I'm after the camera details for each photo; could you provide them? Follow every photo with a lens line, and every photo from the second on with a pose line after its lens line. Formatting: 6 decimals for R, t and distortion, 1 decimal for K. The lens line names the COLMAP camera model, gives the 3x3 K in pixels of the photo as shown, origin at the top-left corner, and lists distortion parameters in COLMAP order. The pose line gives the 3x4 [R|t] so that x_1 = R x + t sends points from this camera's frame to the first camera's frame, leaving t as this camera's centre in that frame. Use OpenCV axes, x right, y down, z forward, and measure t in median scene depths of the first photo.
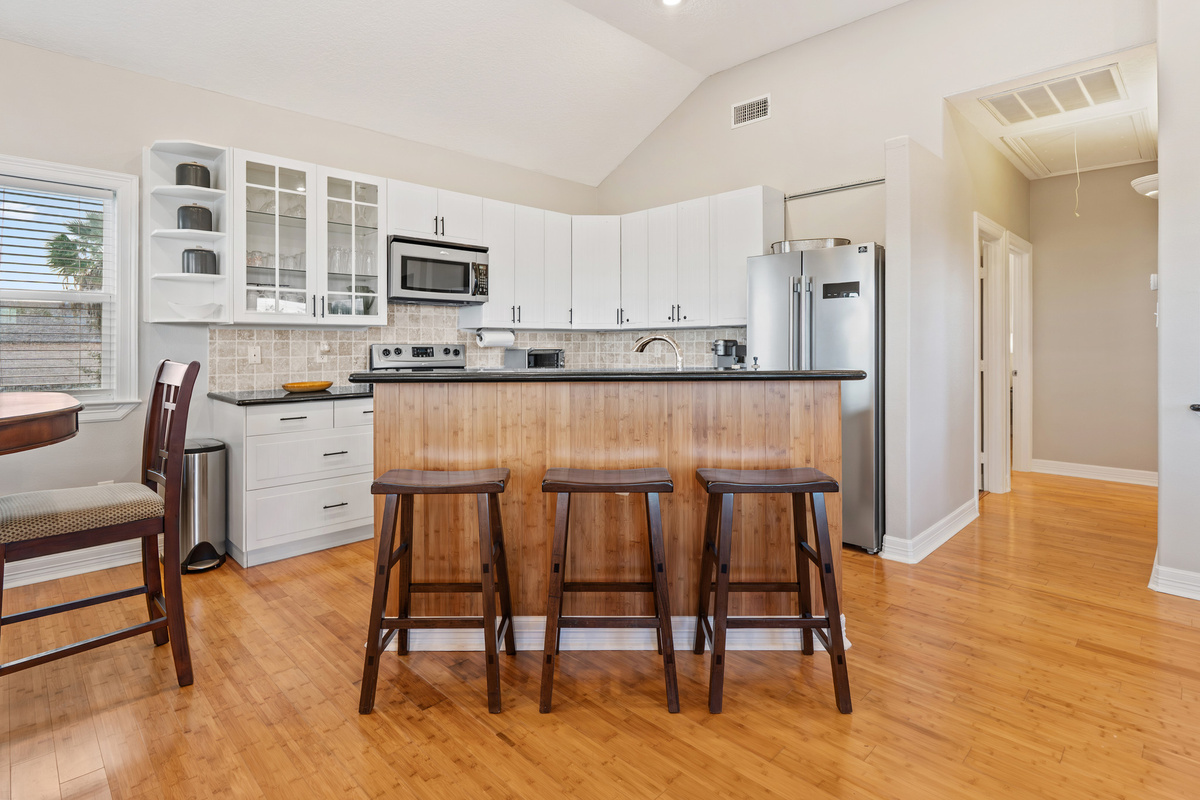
lens RADIAL K [[601.3, 0, 599.4], [0, 601.3, 343.6], [0, 0, 1]] dist [-0.004575, -0.000808]
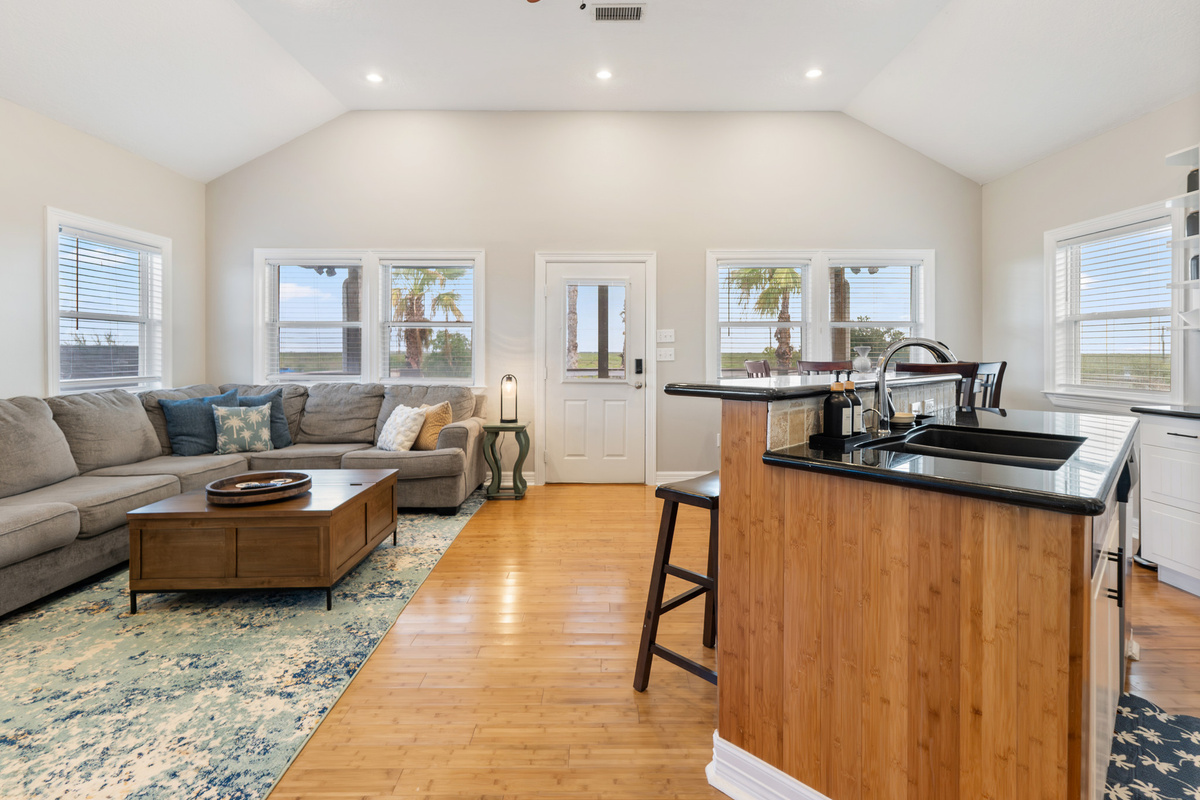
lens RADIAL K [[568.4, 0, 599.9], [0, 568.4, 350.6], [0, 0, 1]] dist [0.003564, -0.000192]
pose [[-0.704368, -0.000897, -0.709834, 0.814681], [0.000255, 0.999999, -0.001517, 0.001290], [0.709835, -0.001250, -0.704367, 1.144389]]
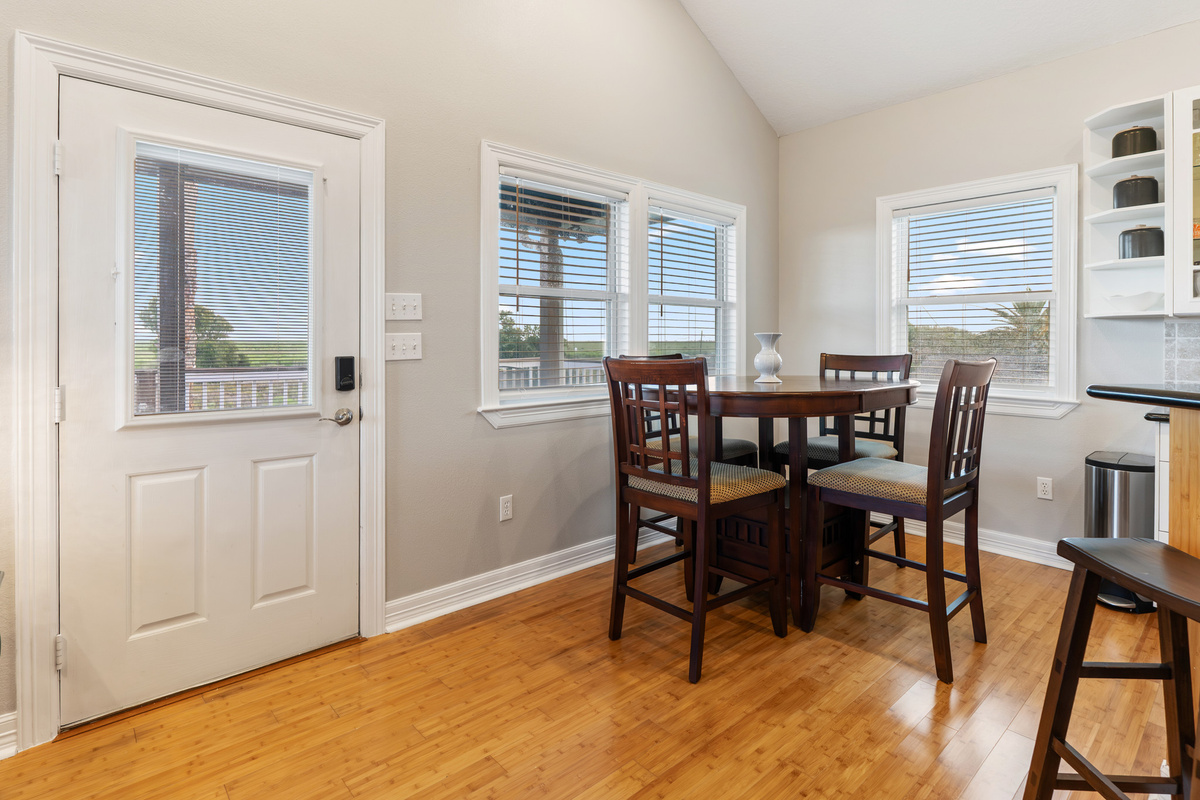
lens RADIAL K [[601.3, 0, 599.4], [0, 601.3, 343.6], [0, 0, 1]] dist [-0.004575, -0.000808]
pose [[-0.056610, 0.007653, -0.998367, 0.251675], [-0.003335, 0.999964, 0.007854, -0.000946], [0.998391, 0.003774, -0.056583, 0.353887]]
